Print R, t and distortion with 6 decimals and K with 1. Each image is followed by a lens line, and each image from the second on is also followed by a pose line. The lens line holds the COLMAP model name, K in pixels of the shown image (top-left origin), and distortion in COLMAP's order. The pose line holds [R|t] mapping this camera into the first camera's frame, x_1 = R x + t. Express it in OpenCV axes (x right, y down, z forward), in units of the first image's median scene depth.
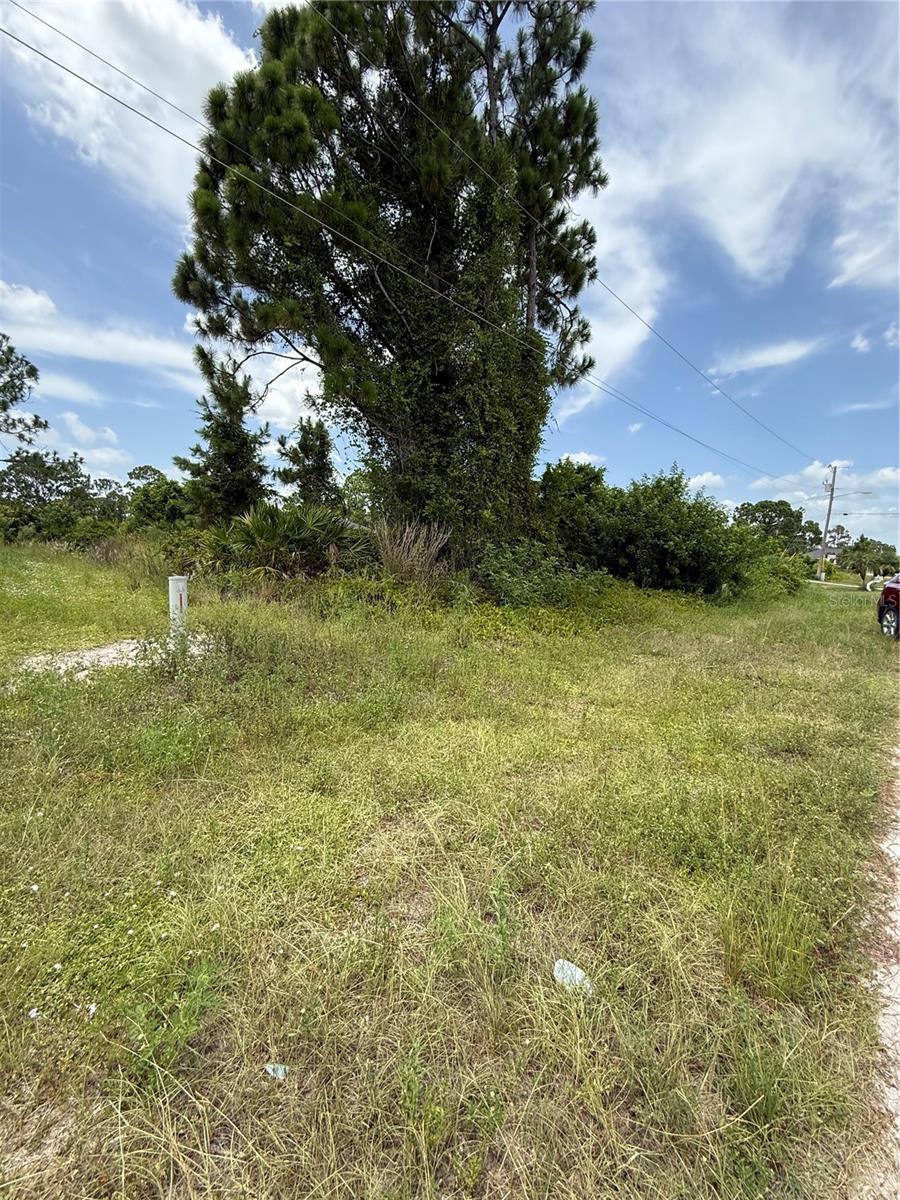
lens RADIAL K [[476.2, 0, 446.5], [0, 476.2, 602.2], [0, 0, 1]] dist [-0.010109, 0.001673]
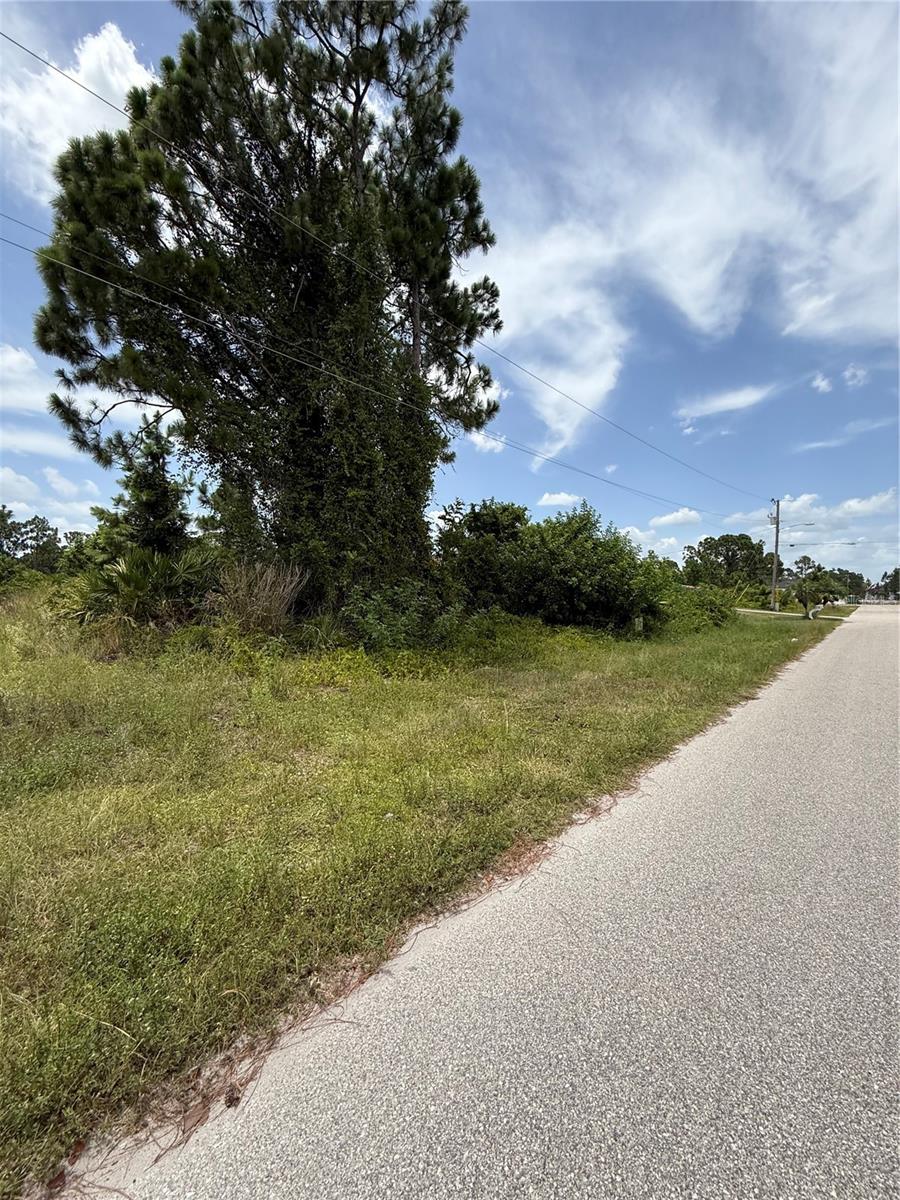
lens RADIAL K [[476.2, 0, 448.1], [0, 476.2, 599.3], [0, 0, 1]] dist [-0.010109, 0.001673]
pose [[0.998846, -0.032341, 0.035497, 0.121261], [0.035515, 0.995055, -0.092755, 0.000026], [-0.032322, 0.093909, 0.995056, 0.019150]]
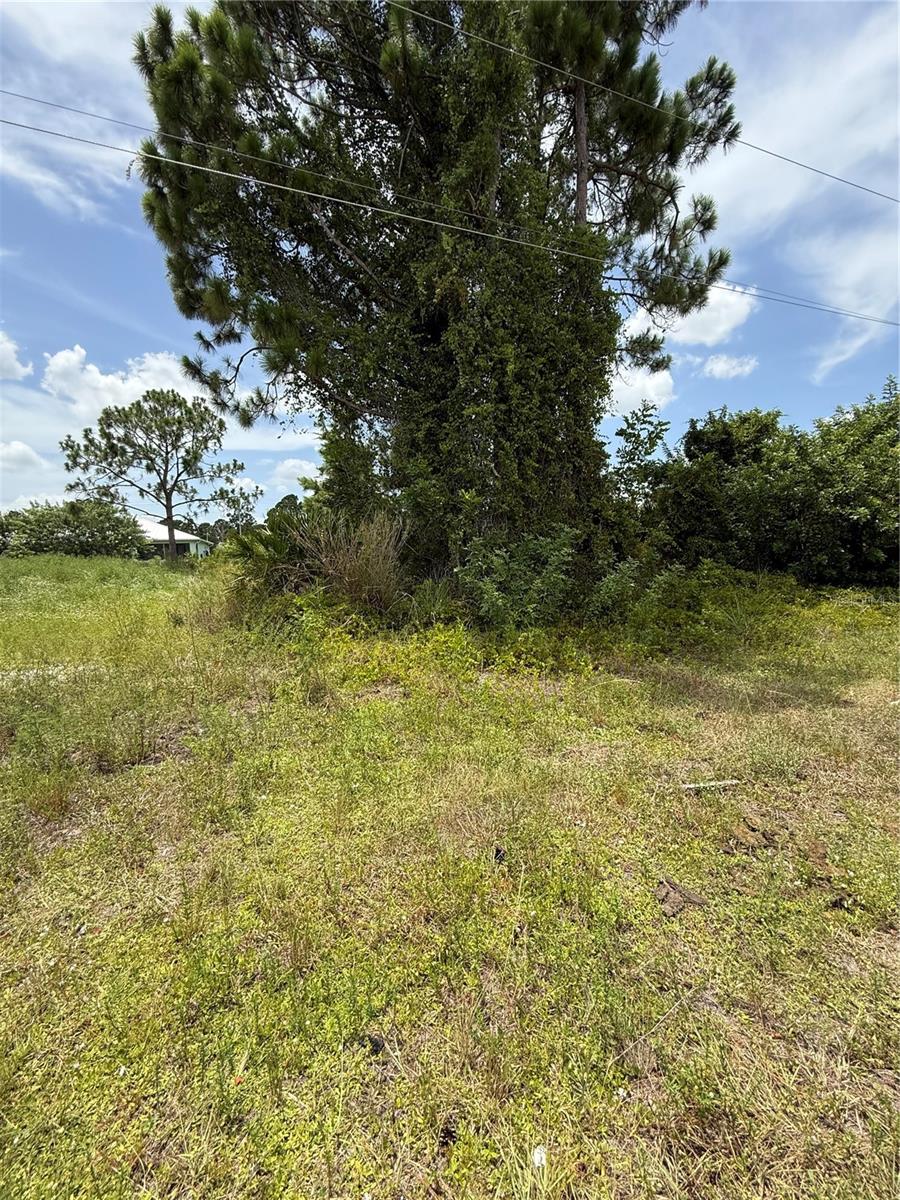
lens RADIAL K [[476.2, 0, 447.0], [0, 476.2, 599.1], [0, 0, 1]] dist [-0.010109, 0.001673]
pose [[0.905254, -0.026172, -0.424064, 0.175228], [0.021932, 0.999649, -0.014875, -0.011361], [0.424304, 0.004165, 0.905510, 0.174446]]
